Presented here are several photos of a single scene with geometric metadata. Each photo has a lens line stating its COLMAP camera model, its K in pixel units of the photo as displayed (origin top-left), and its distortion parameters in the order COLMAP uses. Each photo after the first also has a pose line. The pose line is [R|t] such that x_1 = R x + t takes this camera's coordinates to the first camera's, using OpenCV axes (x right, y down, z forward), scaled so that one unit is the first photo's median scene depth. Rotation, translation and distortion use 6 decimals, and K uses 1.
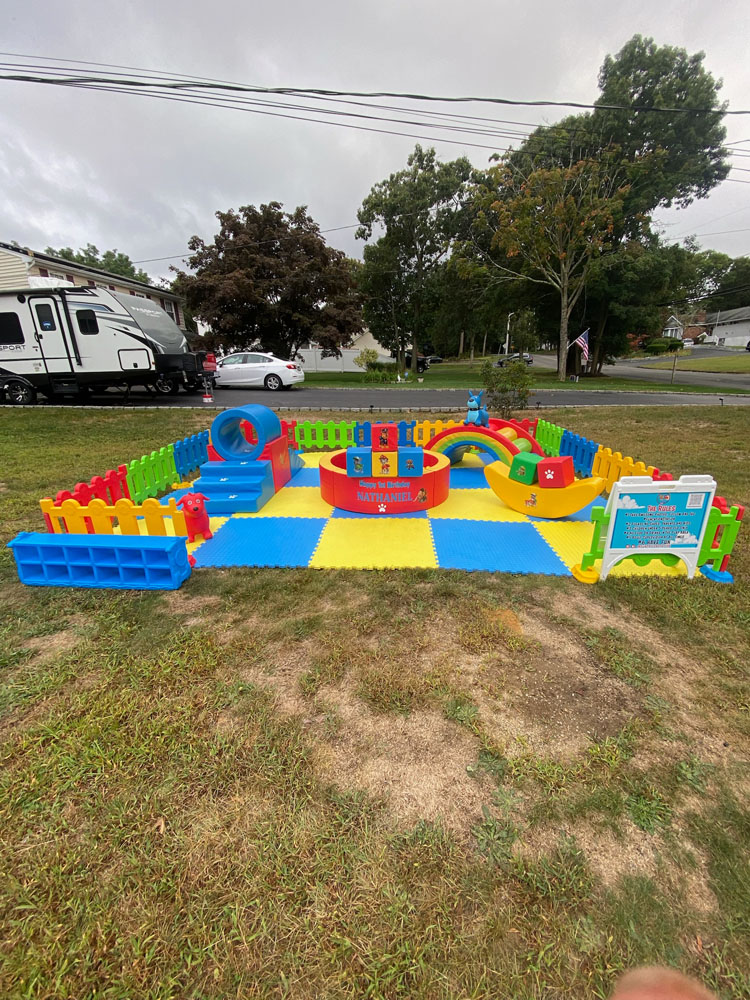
lens RADIAL K [[397.1, 0, 380.8], [0, 397.1, 504.6], [0, 0, 1]] dist [0.017816, -0.021769]
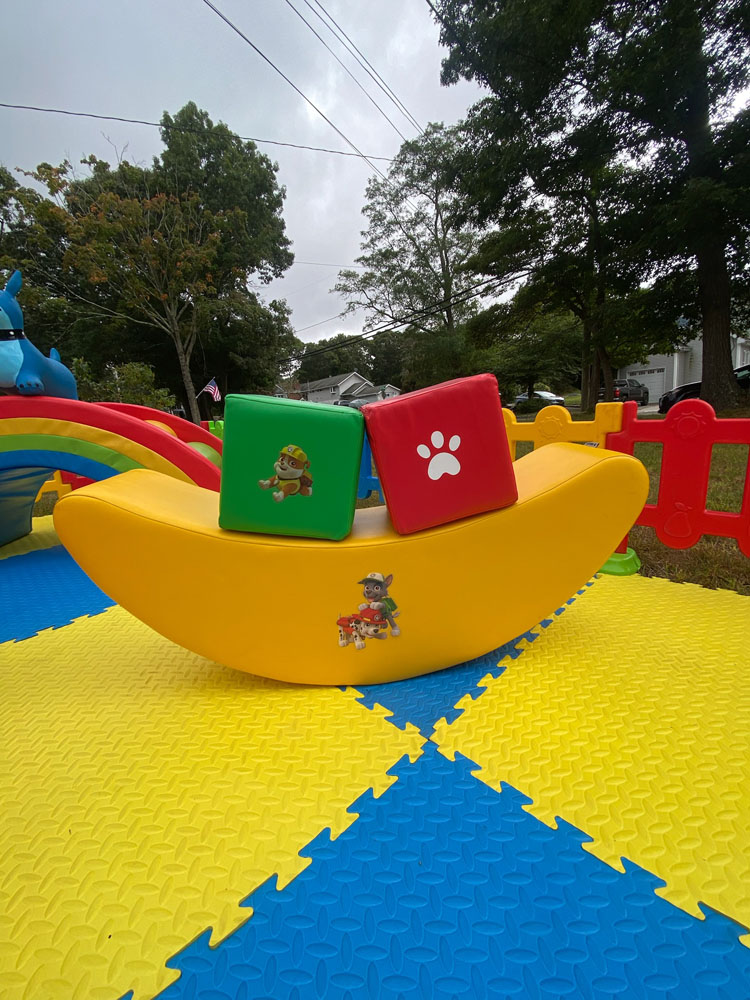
lens RADIAL K [[402.8, 0, 382.9], [0, 402.8, 497.7], [0, 0, 1]] dist [0.007644, -0.012853]
pose [[0.663215, -0.168551, 0.729202, 0.098281], [0.295159, 0.954248, -0.047880, -0.019973], [-0.687770, 0.246985, 0.682621, 0.321506]]
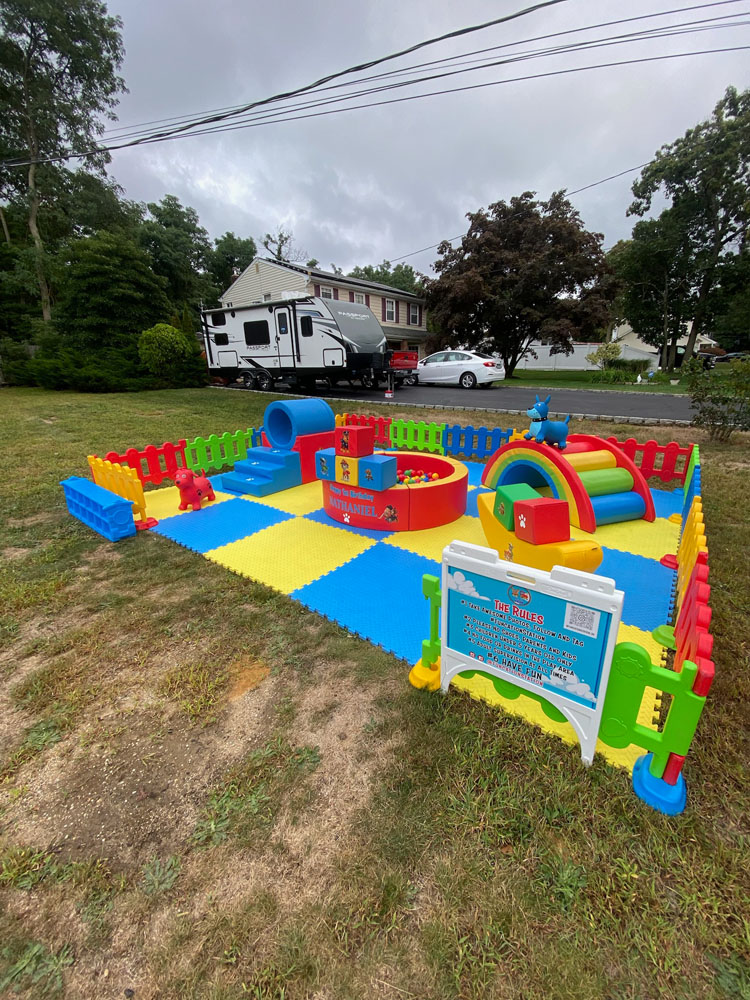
lens RADIAL K [[397.1, 0, 380.8], [0, 397.1, 504.6], [0, 0, 1]] dist [0.017816, -0.021769]
pose [[0.823336, 0.194608, -0.533147, 0.207191], [-0.192692, 0.979427, 0.059935, -0.034484], [0.533842, 0.053386, 0.843897, 0.104548]]
